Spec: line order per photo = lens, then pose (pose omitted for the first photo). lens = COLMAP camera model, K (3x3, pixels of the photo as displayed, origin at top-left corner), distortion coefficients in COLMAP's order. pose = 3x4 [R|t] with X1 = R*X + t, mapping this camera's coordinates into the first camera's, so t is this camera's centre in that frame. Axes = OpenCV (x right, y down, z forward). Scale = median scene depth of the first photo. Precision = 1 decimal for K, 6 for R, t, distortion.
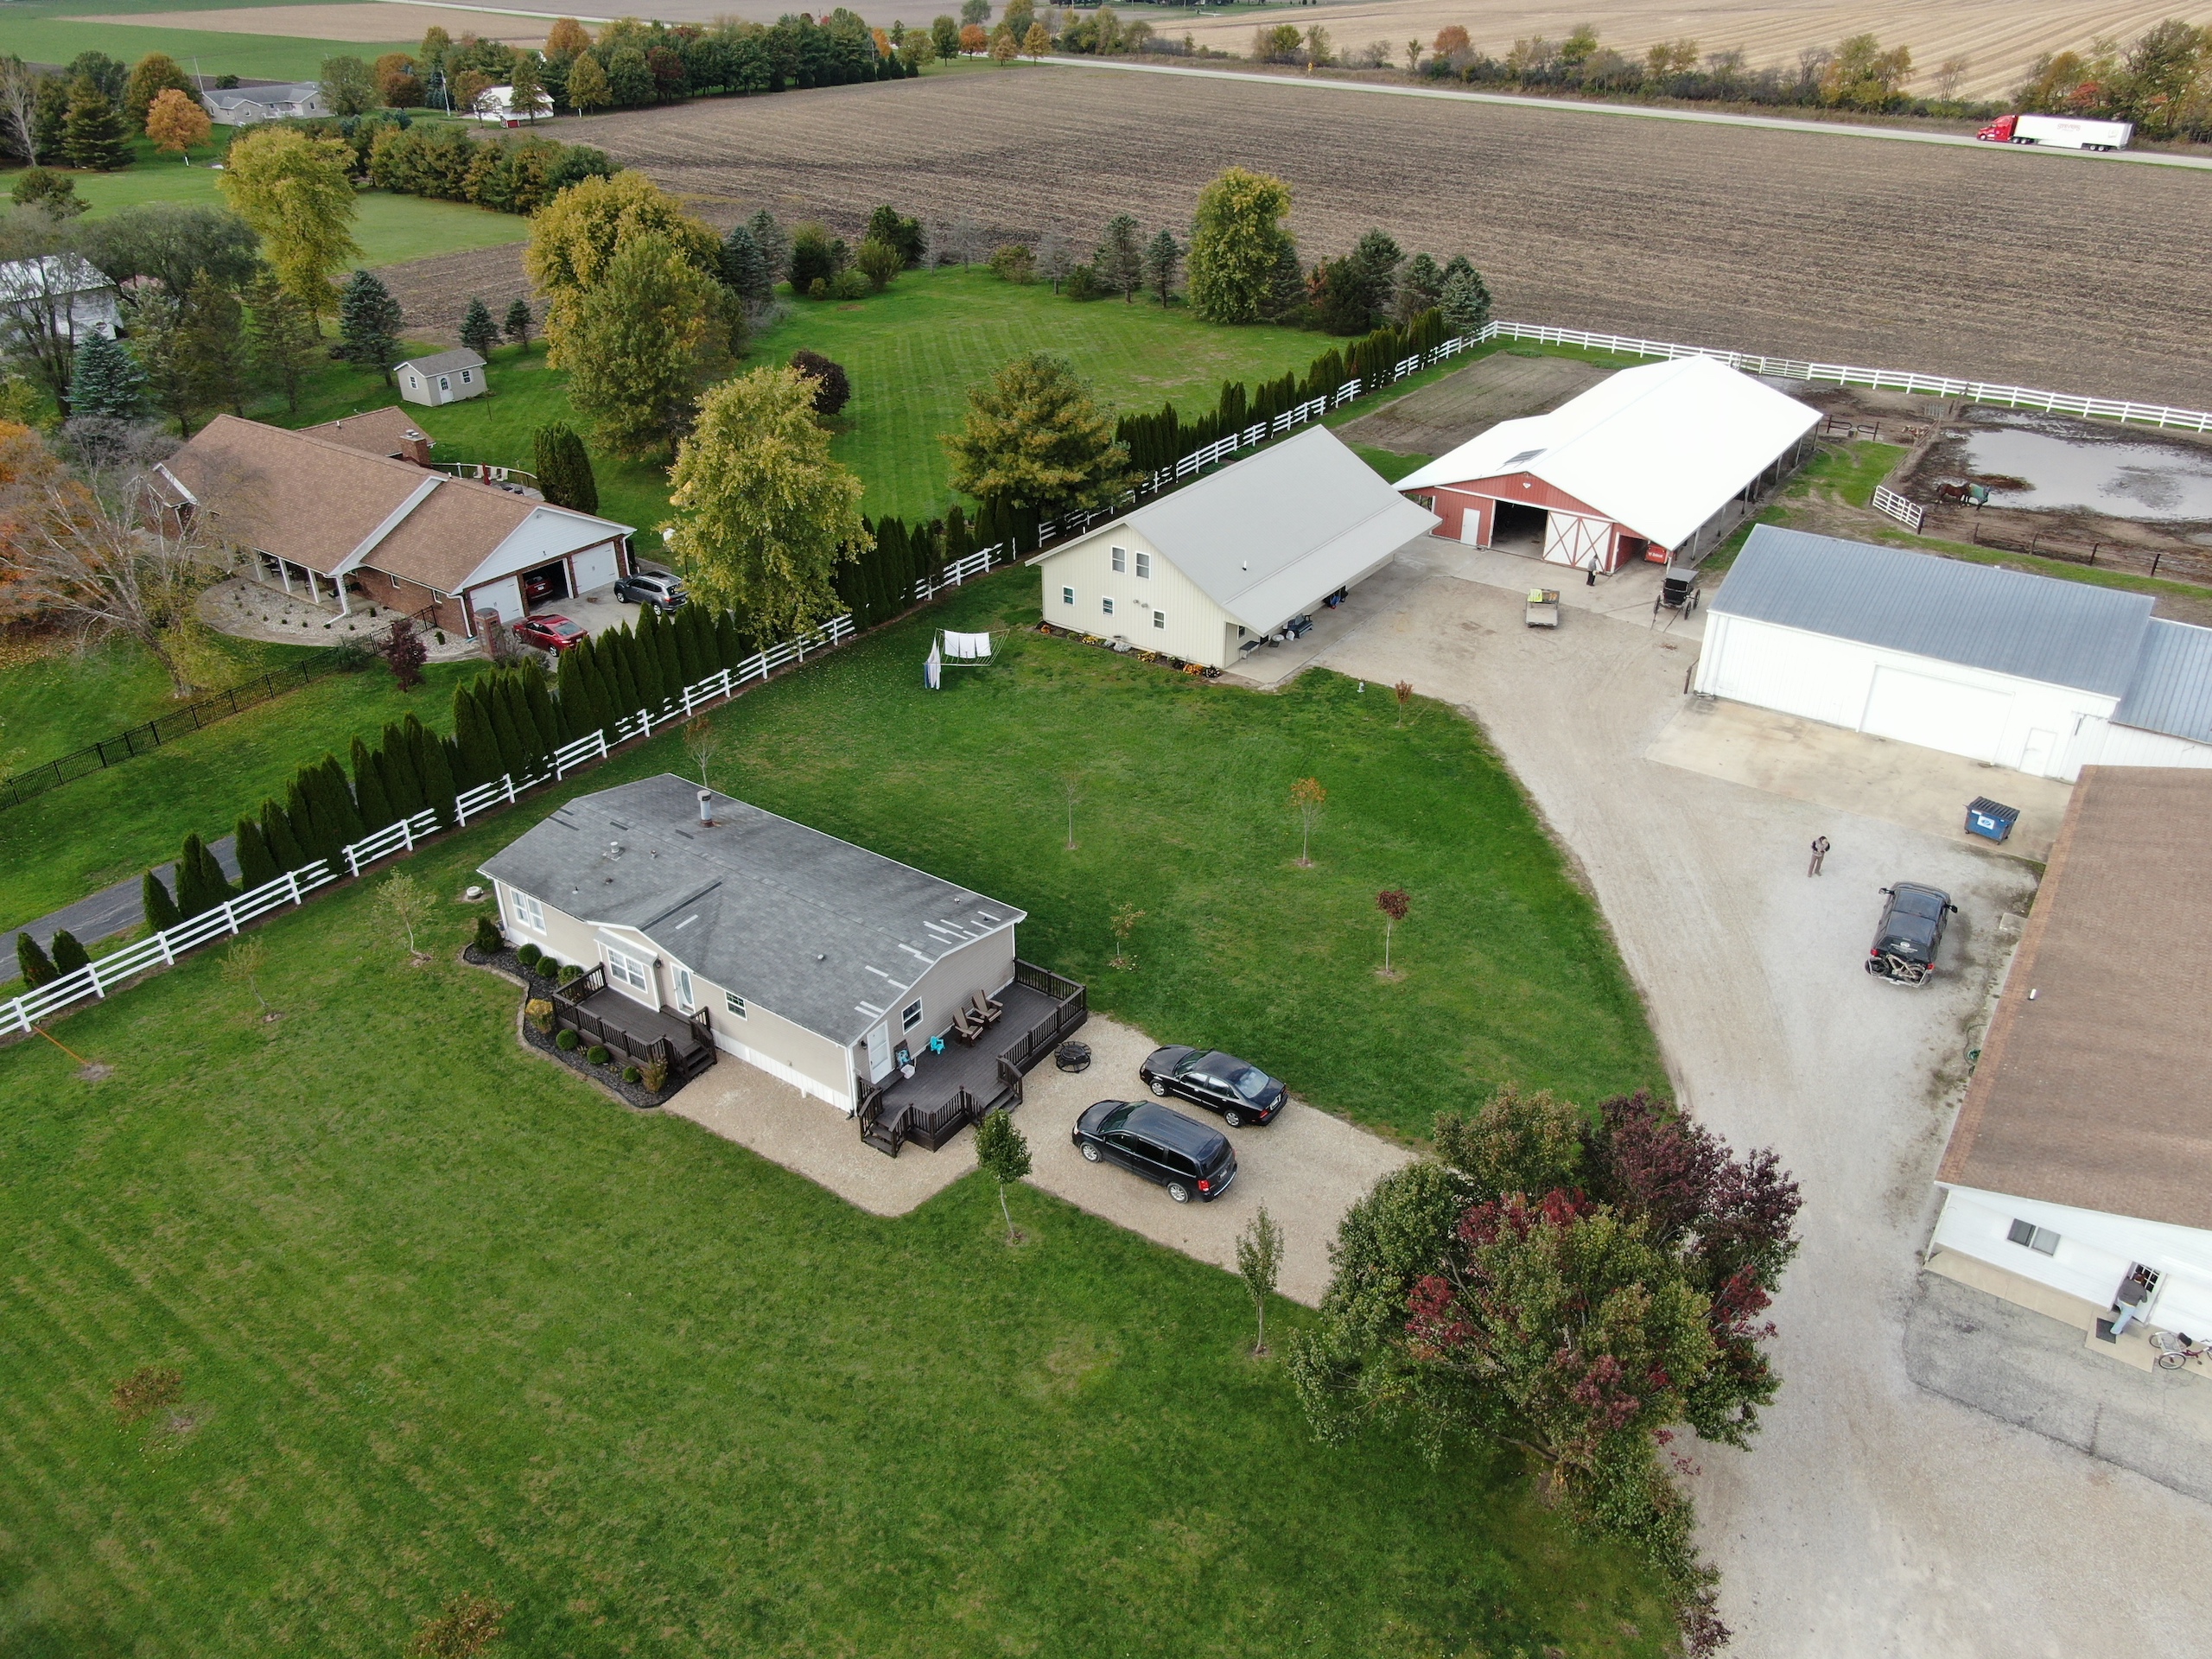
lens RADIAL K [[1582.3, 0, 1098.2], [0, 1582.3, 826.3], [0, 0, 1]] dist [-0.028207, 0.012489]
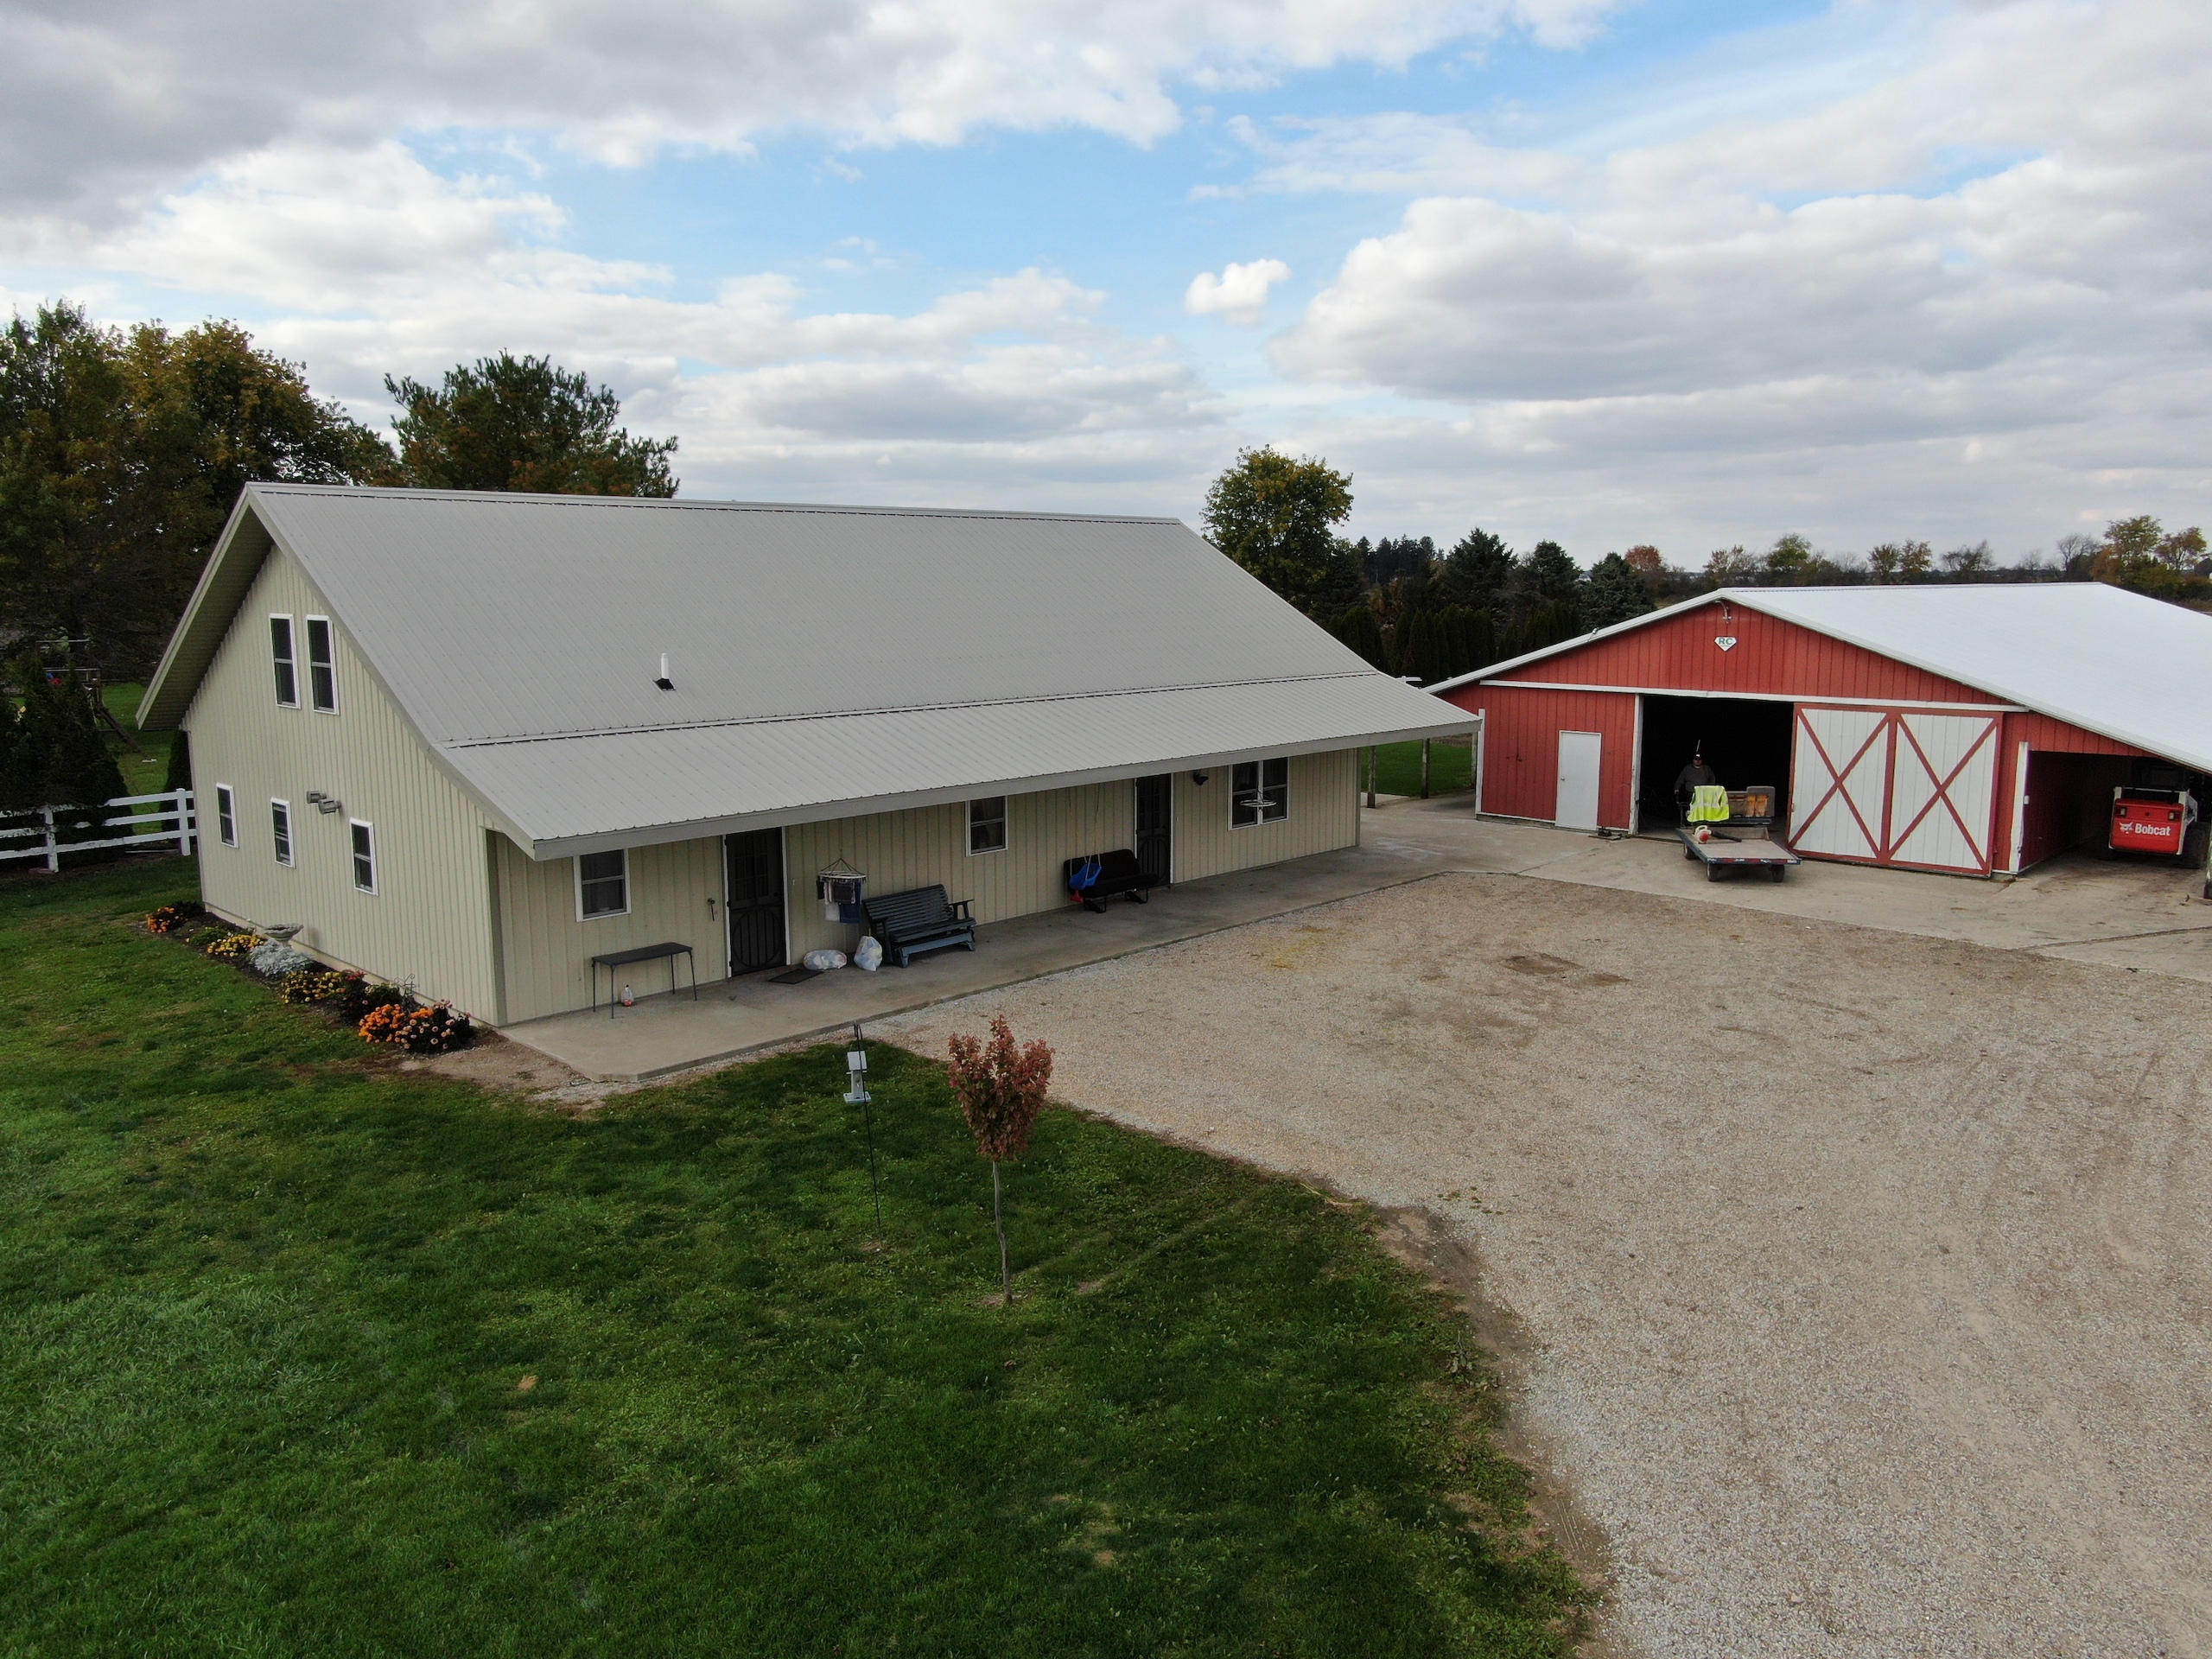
lens RADIAL K [[1582.3, 0, 1104.9], [0, 1582.3, 790.9], [0, 0, 1]] dist [-0.028207, 0.012489]
pose [[0.989900, 0.024384, -0.139656, 0.185980], [-0.075477, 0.924527, -0.373569, -0.041854], [0.120006, 0.380337, 0.917029, 0.677635]]
